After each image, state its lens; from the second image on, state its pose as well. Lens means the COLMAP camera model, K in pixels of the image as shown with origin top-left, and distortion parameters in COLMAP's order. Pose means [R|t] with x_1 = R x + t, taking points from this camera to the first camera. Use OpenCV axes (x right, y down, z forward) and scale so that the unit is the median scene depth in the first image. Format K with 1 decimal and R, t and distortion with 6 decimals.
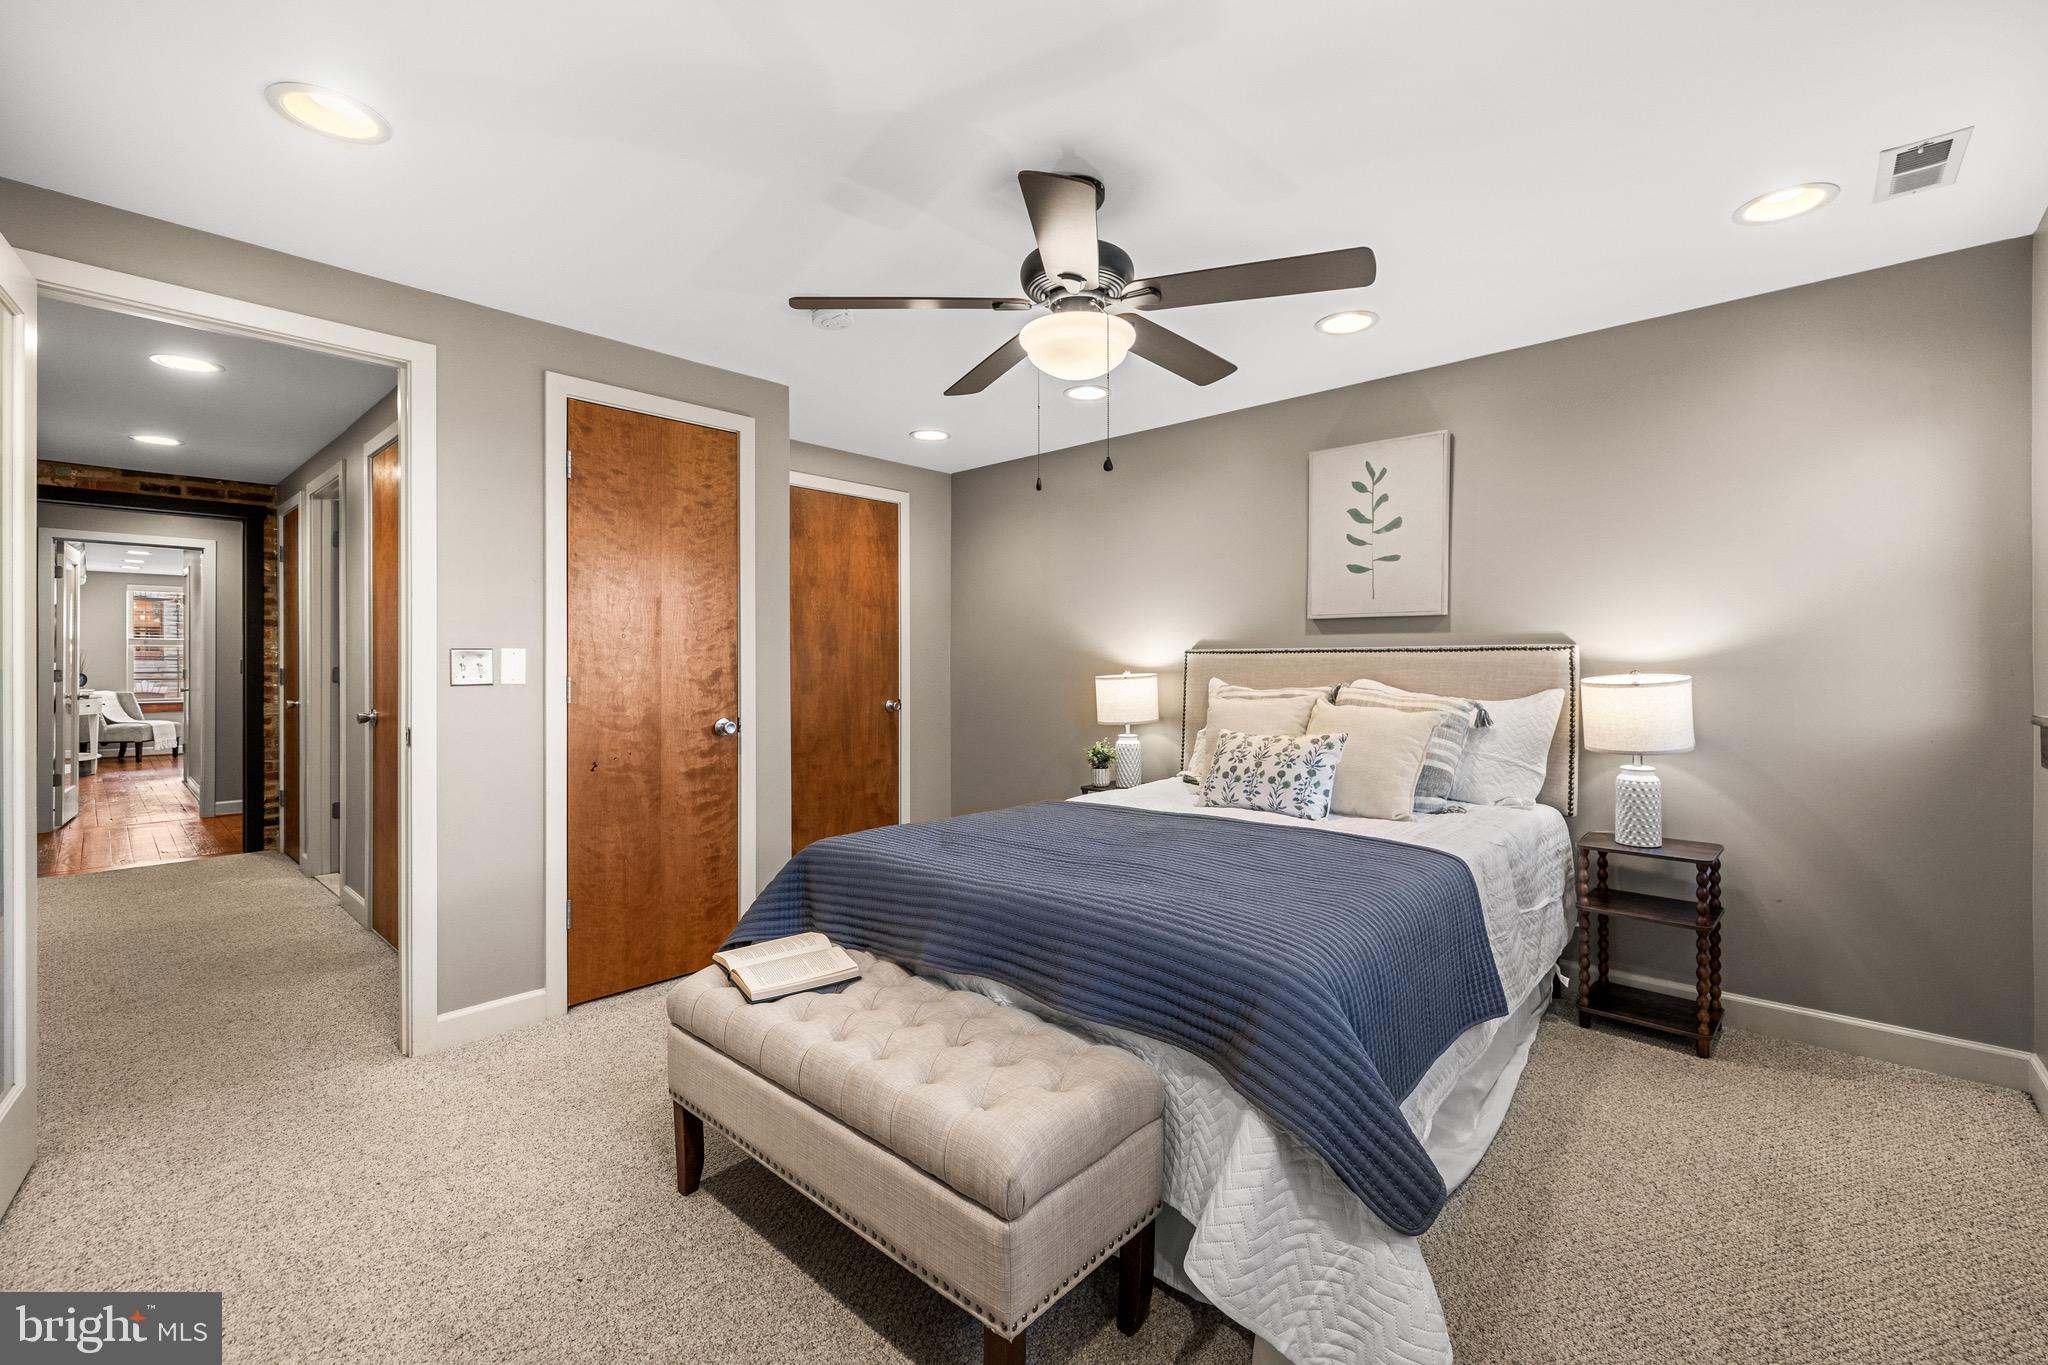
lens RADIAL K [[871.2, 0, 1042.2], [0, 871.2, 673.6], [0, 0, 1]] dist [-0.001870, 0.000788]
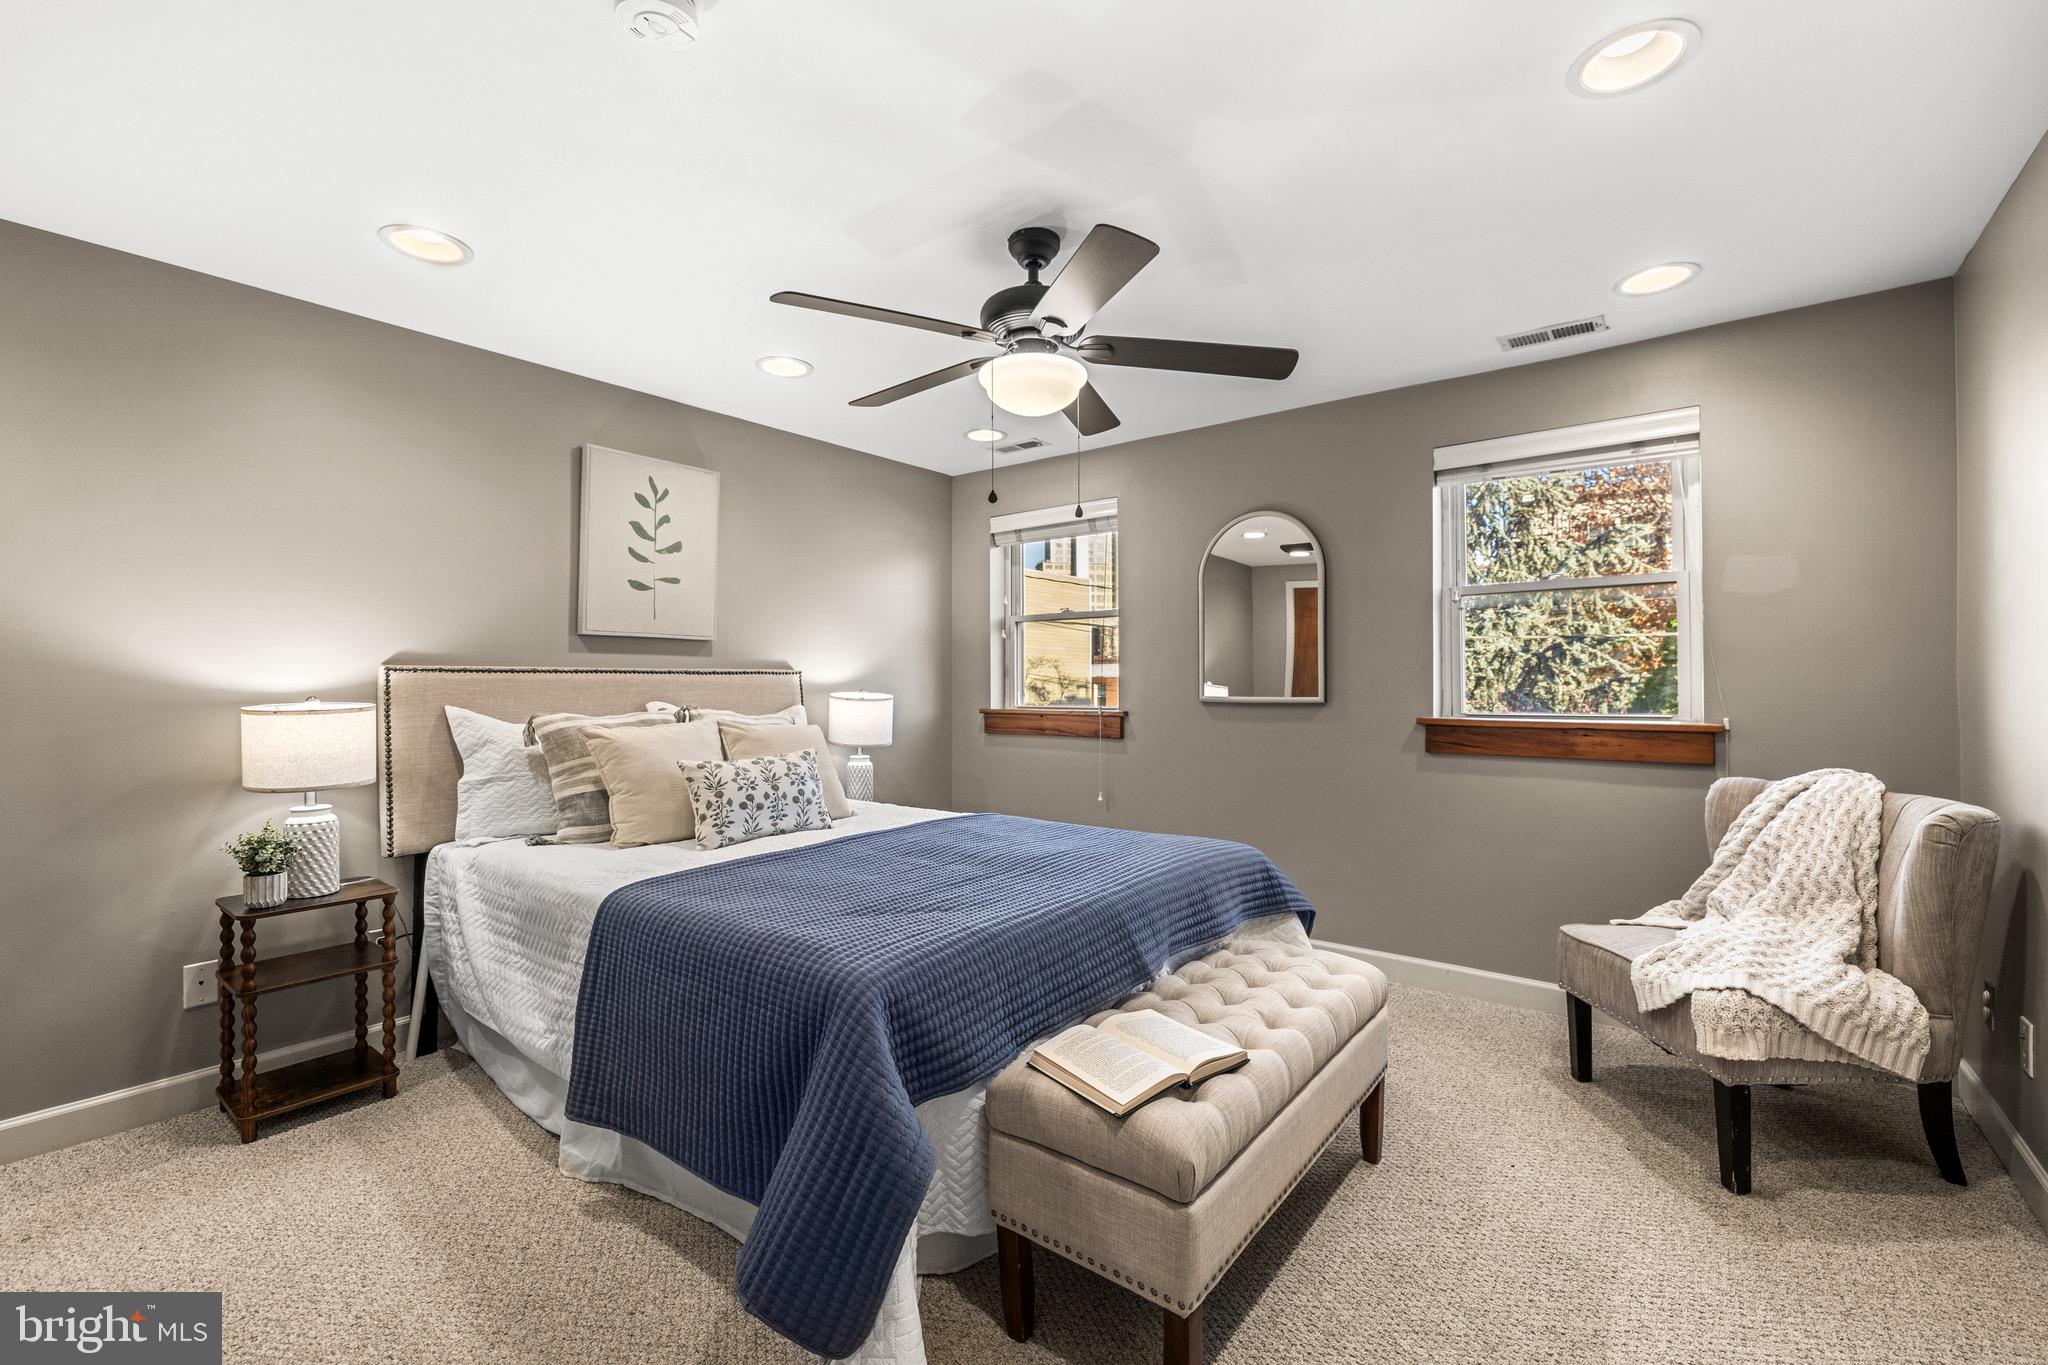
lens RADIAL K [[871.2, 0, 1016.8], [0, 871.2, 683.8], [0, 0, 1]] dist [-0.001870, 0.000788]
pose [[-0.070461, 0.005984, 0.997497, -0.629671], [0.019912, 0.999791, -0.004591, -0.000960], [-0.997316, 0.019539, -0.070565, 0.678757]]
